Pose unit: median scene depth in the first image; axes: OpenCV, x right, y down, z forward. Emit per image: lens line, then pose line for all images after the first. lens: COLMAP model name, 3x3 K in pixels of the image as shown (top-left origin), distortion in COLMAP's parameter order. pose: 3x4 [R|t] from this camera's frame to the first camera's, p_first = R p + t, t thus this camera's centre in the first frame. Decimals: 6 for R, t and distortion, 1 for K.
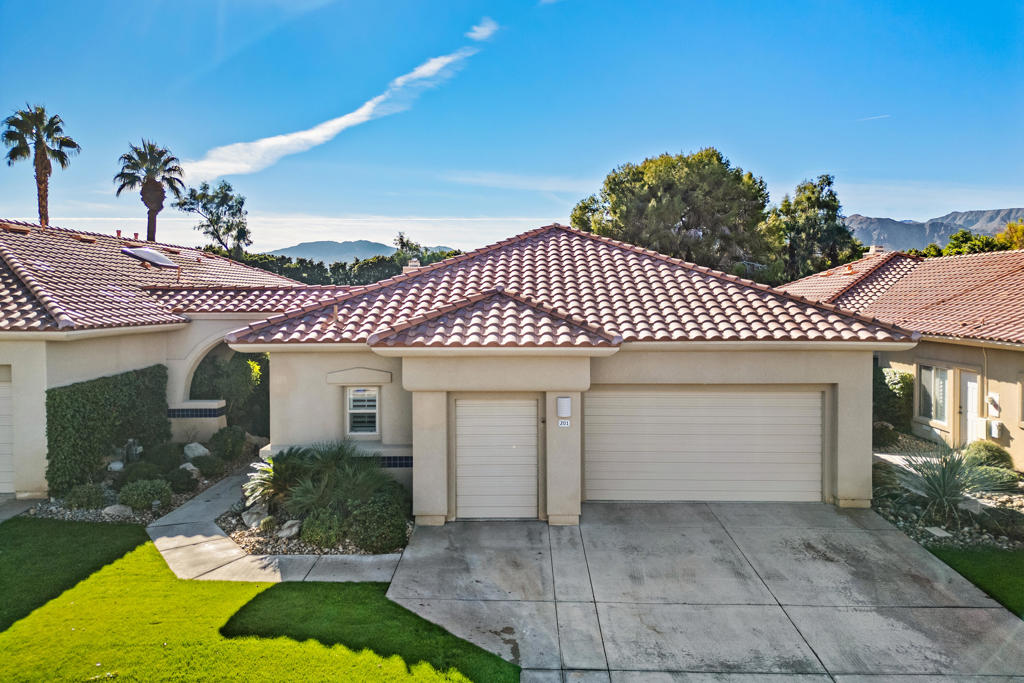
lens RADIAL K [[732.4, 0, 525.7], [0, 732.4, 304.6], [0, 0, 1]] dist [0.033207, -0.002278]
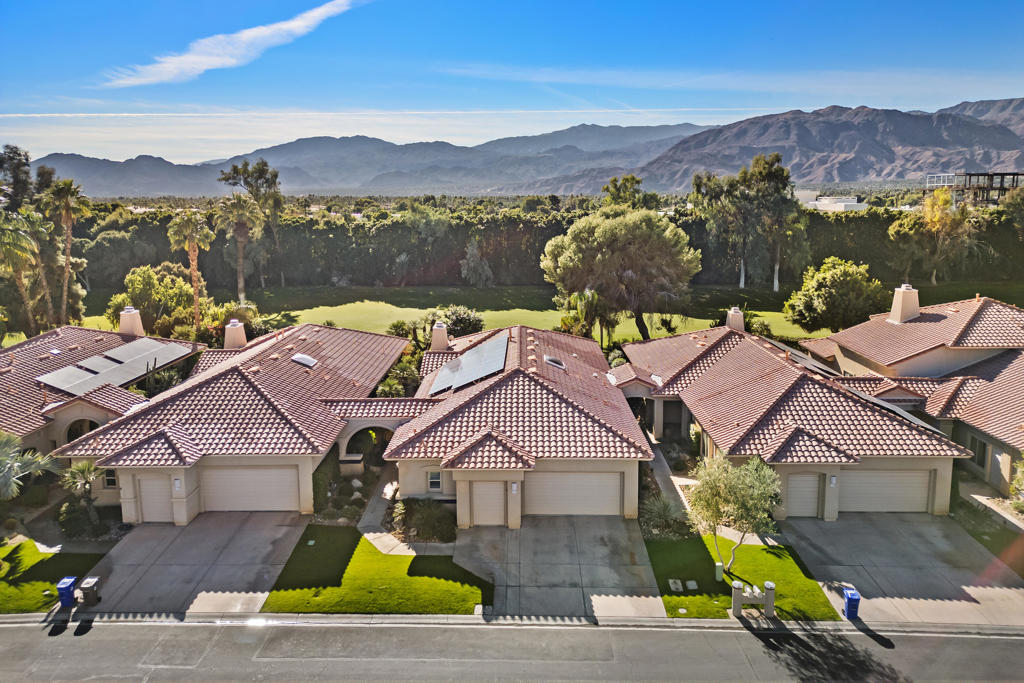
lens RADIAL K [[707.4, 0, 510.4], [0, 707.4, 304.8], [0, 0, 1]] dist [0.068460, -0.063436]
pose [[0.999822, -0.001300, -0.018844, 0.085228], [0.003848, 0.990721, 0.135860, -0.821998], [0.018493, -0.135909, 0.990549, -1.387439]]
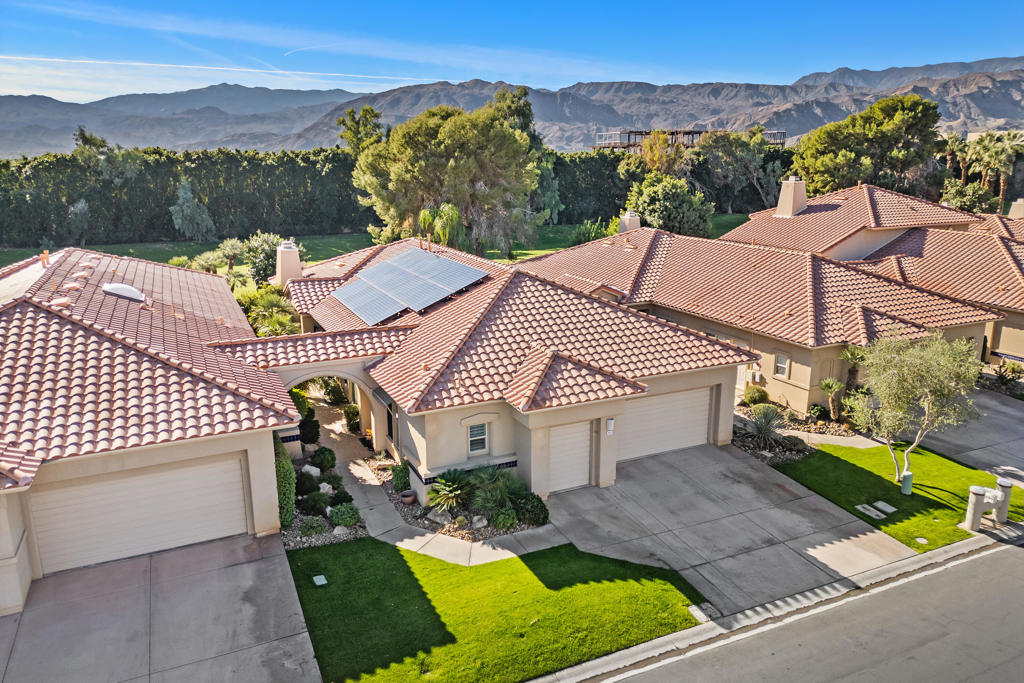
lens RADIAL K [[709.6, 0, 517.8], [0, 709.6, 341.5], [0, 0, 1]] dist [0.076141, -0.071745]
pose [[0.905338, -0.105292, 0.411433, -0.795484], [0.008277, 0.972970, 0.230785, -0.428624], [-0.424612, -0.205533, 0.881738, -0.347242]]
